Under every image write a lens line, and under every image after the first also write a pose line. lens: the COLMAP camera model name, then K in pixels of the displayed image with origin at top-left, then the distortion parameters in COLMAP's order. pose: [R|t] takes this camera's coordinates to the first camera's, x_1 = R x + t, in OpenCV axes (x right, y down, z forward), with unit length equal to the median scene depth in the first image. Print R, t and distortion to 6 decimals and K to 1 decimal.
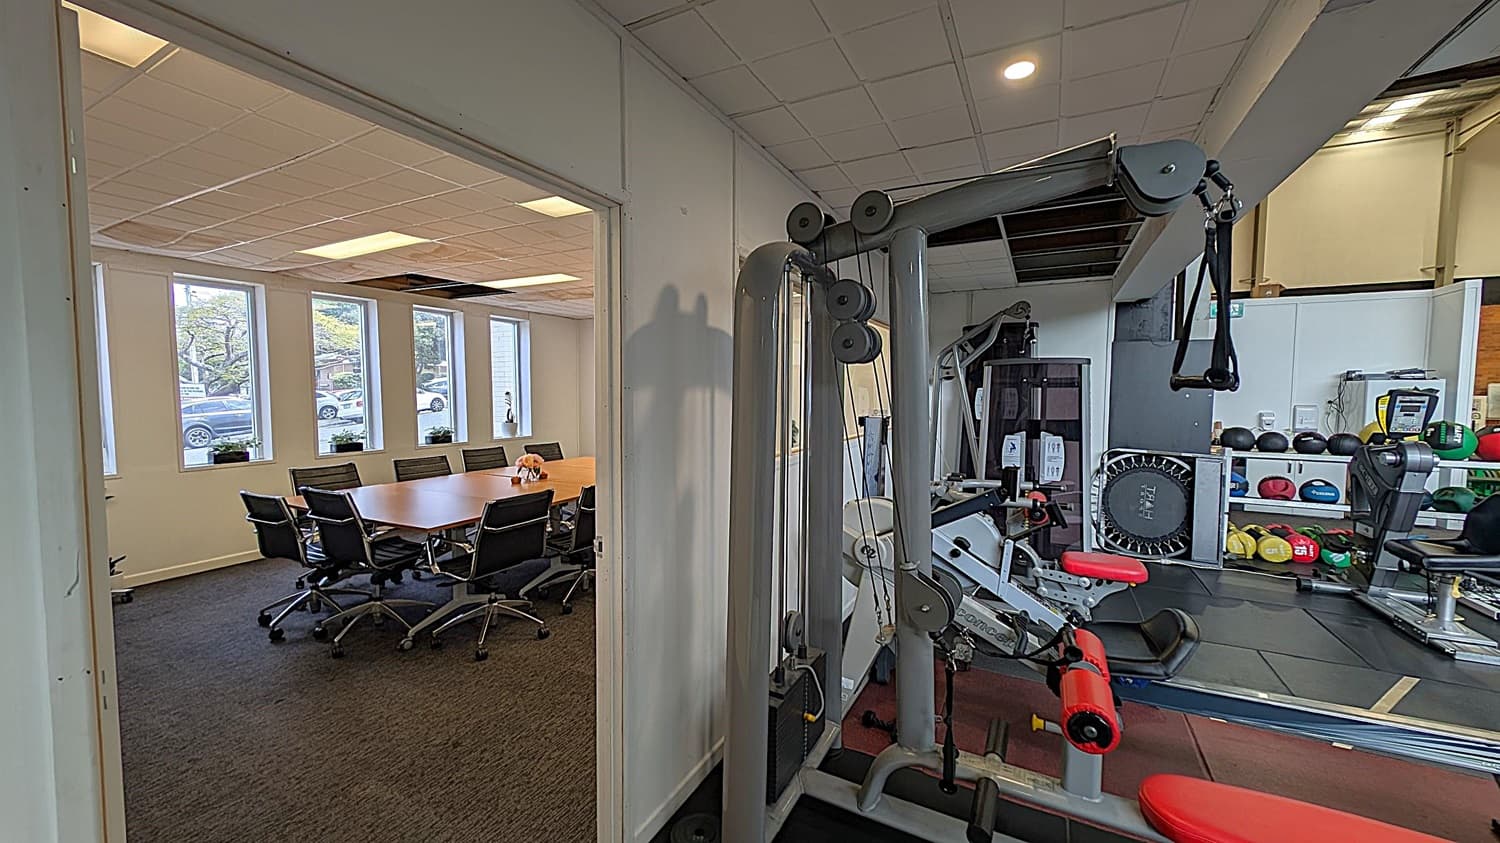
lens RADIAL K [[562.5, 0, 746.1], [0, 562.5, 421.4], [0, 0, 1]] dist [-0.000060, -0.000809]
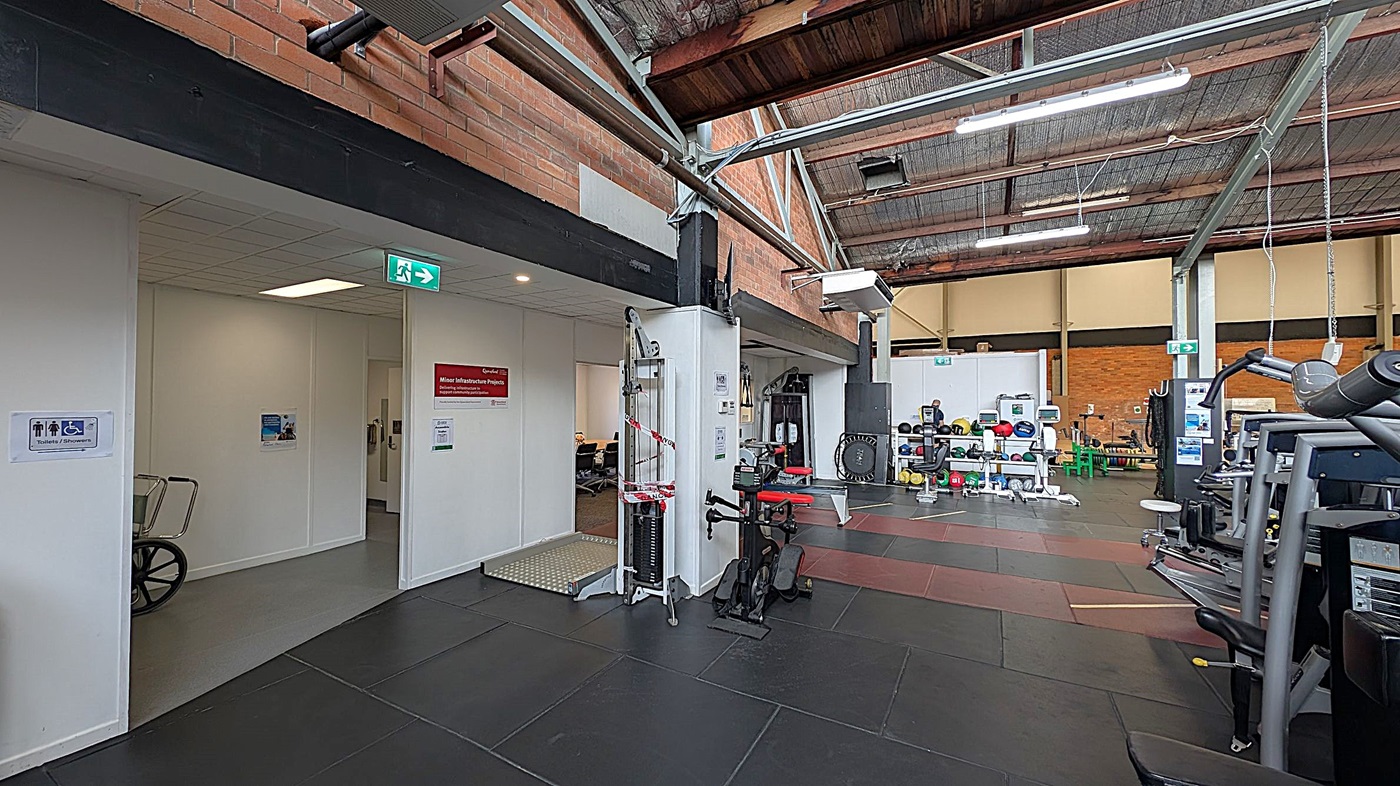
lens RADIAL K [[525.0, 0, 696.4], [0, 525.0, 393.0], [0, 0, 1]] dist [-0.000060, -0.000809]
pose [[0.999461, -0.000900, -0.032816, 0.145567], [-0.001508, 0.997312, -0.073262, 0.045171], [0.032793, 0.073272, 0.996773, -1.029394]]
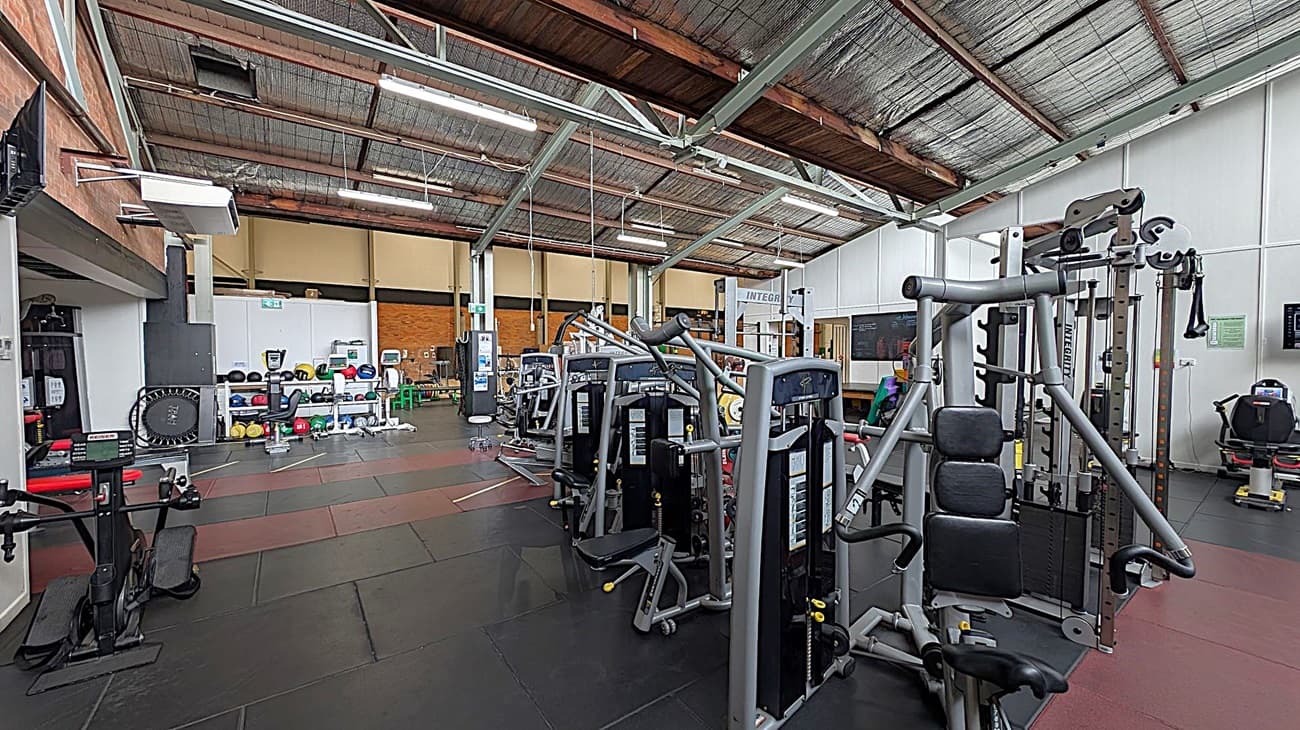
lens RADIAL K [[487.5, 0, 646.6], [0, 487.5, 365.0], [0, 0, 1]] dist [-0.000060, -0.000809]
pose [[0.434067, -0.030155, 0.900376, -0.003514], [0.053516, 0.998538, 0.007643, 0.053912], [-0.899290, 0.044867, 0.435046, -0.957616]]
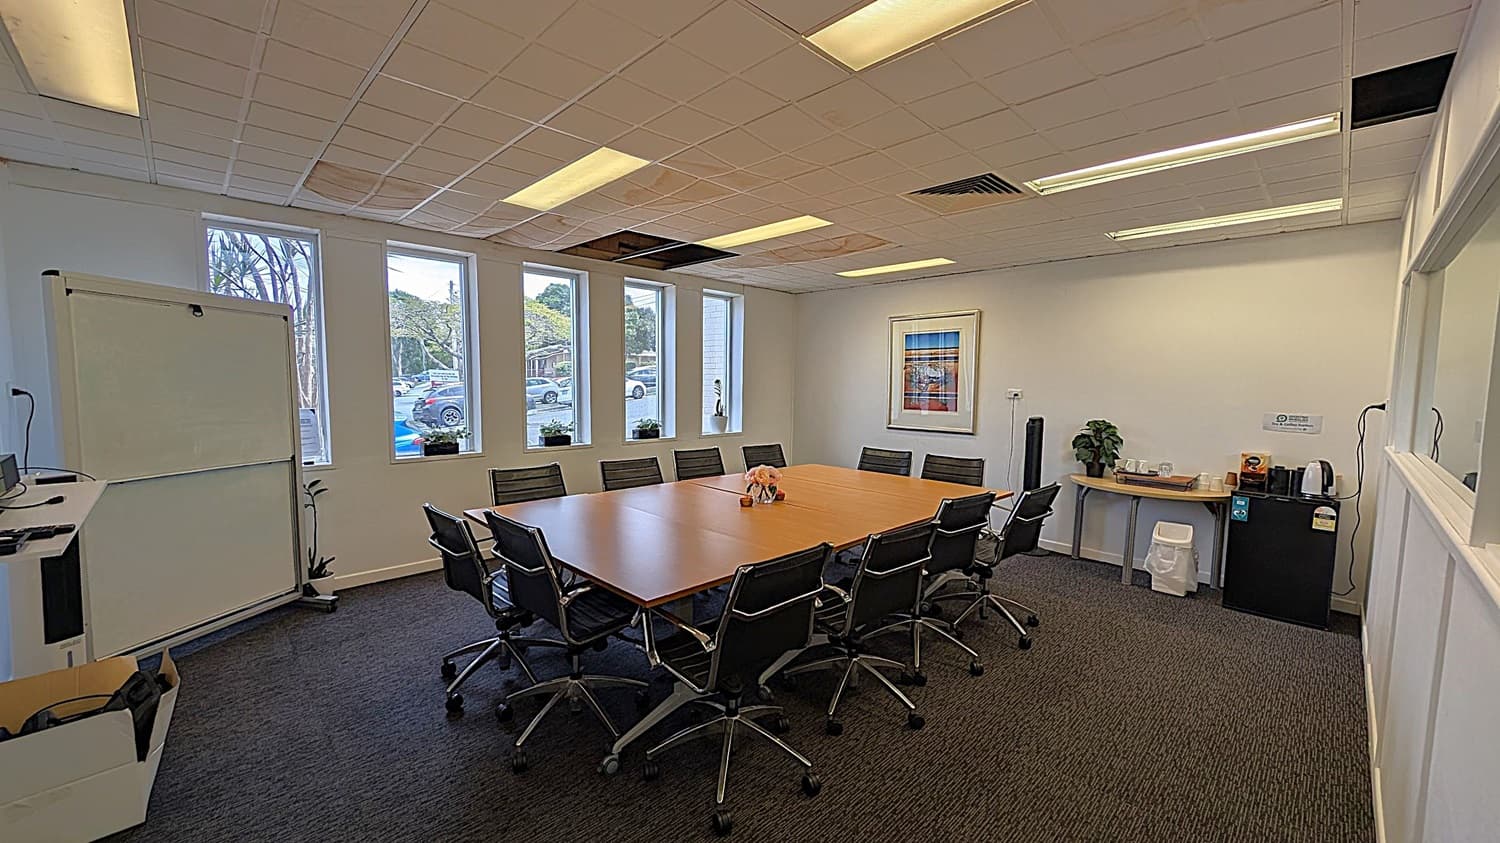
lens RADIAL K [[579.1, 0, 748.7], [0, 579.1, 428.9], [0, 0, 1]] dist [0.016669, -0.000062]
pose [[0.951482, 0.039208, -0.305197, -0.161752], [-0.031285, 0.999036, 0.030808, -0.011375], [0.306111, -0.019765, 0.951791, 0.257478]]
